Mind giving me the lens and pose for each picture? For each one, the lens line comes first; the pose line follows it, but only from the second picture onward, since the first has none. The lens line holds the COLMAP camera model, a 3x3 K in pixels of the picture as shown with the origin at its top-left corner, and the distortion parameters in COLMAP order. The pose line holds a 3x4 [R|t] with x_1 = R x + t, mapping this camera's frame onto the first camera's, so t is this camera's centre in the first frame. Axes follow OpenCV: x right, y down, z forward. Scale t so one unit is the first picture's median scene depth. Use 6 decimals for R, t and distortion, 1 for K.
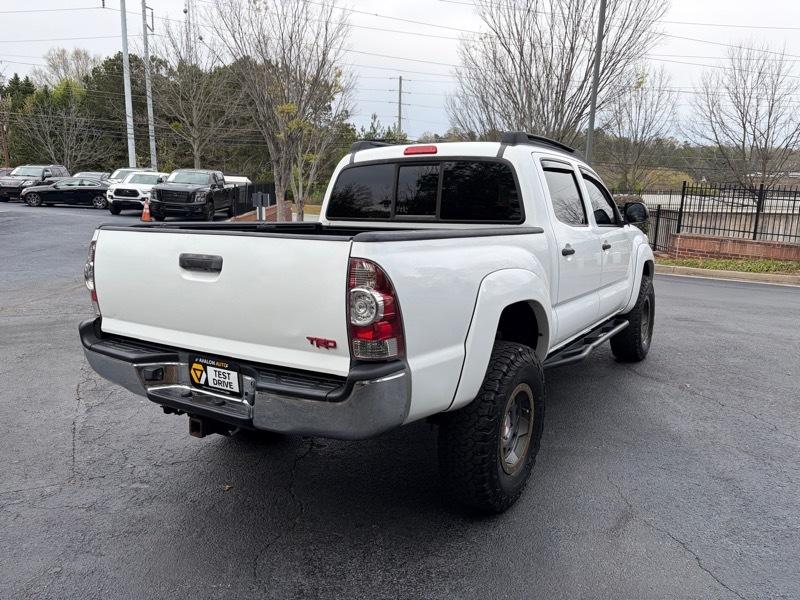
lens RADIAL K [[603.8, 0, 396.0], [0, 603.8, 294.8], [0, 0, 1]] dist [0.046140, -0.054809]
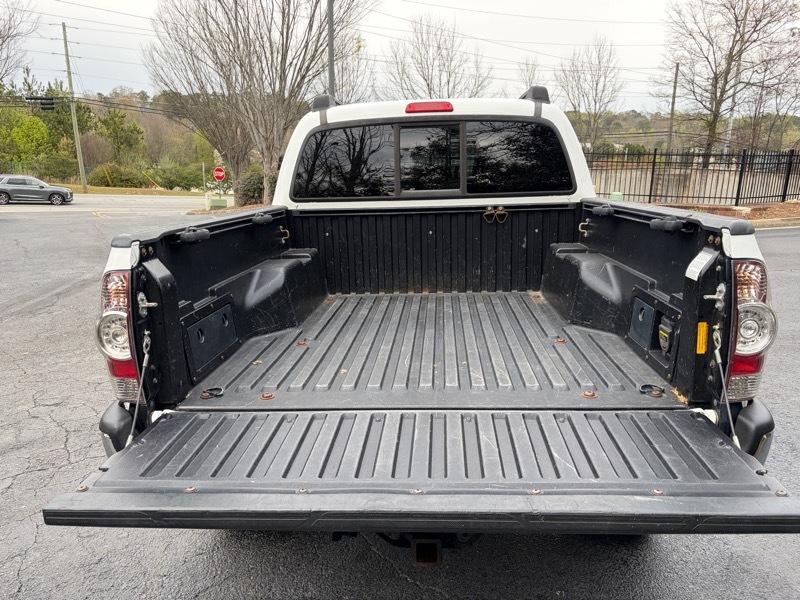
lens RADIAL K [[603.8, 0, 396.0], [0, 603.8, 294.8], [0, 0, 1]] dist [0.046140, -0.054809]
pose [[0.878490, -0.126452, 0.460722, -0.099418], [0.100912, 0.991692, 0.079769, -0.015984], [-0.466982, -0.023584, 0.883952, 0.079077]]
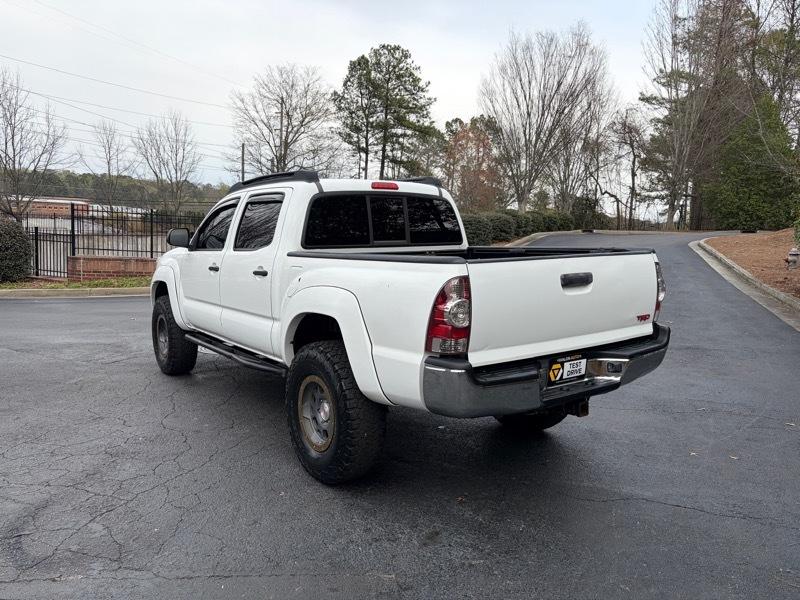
lens RADIAL K [[603.8, 0, 396.0], [0, 603.8, 294.8], [0, 0, 1]] dist [0.046140, -0.054809]
pose [[0.372790, -0.109973, 0.921376, -0.268831], [0.141307, 0.988099, 0.060764, -0.023950], [-0.917093, 0.107544, 0.383893, 0.136539]]
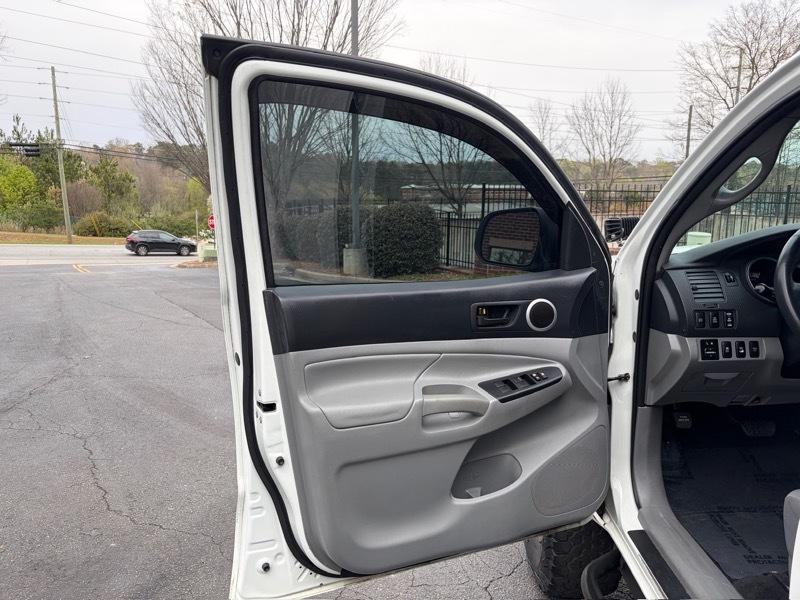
lens RADIAL K [[603.8, 0, 396.0], [0, 603.8, 294.8], [0, 0, 1]] dist [0.046140, -0.054809]
pose [[0.871642, -0.098061, 0.480233, -0.053358], [0.108746, 0.994054, 0.005602, -0.049454], [-0.477926, 0.047340, 0.877123, 0.318969]]
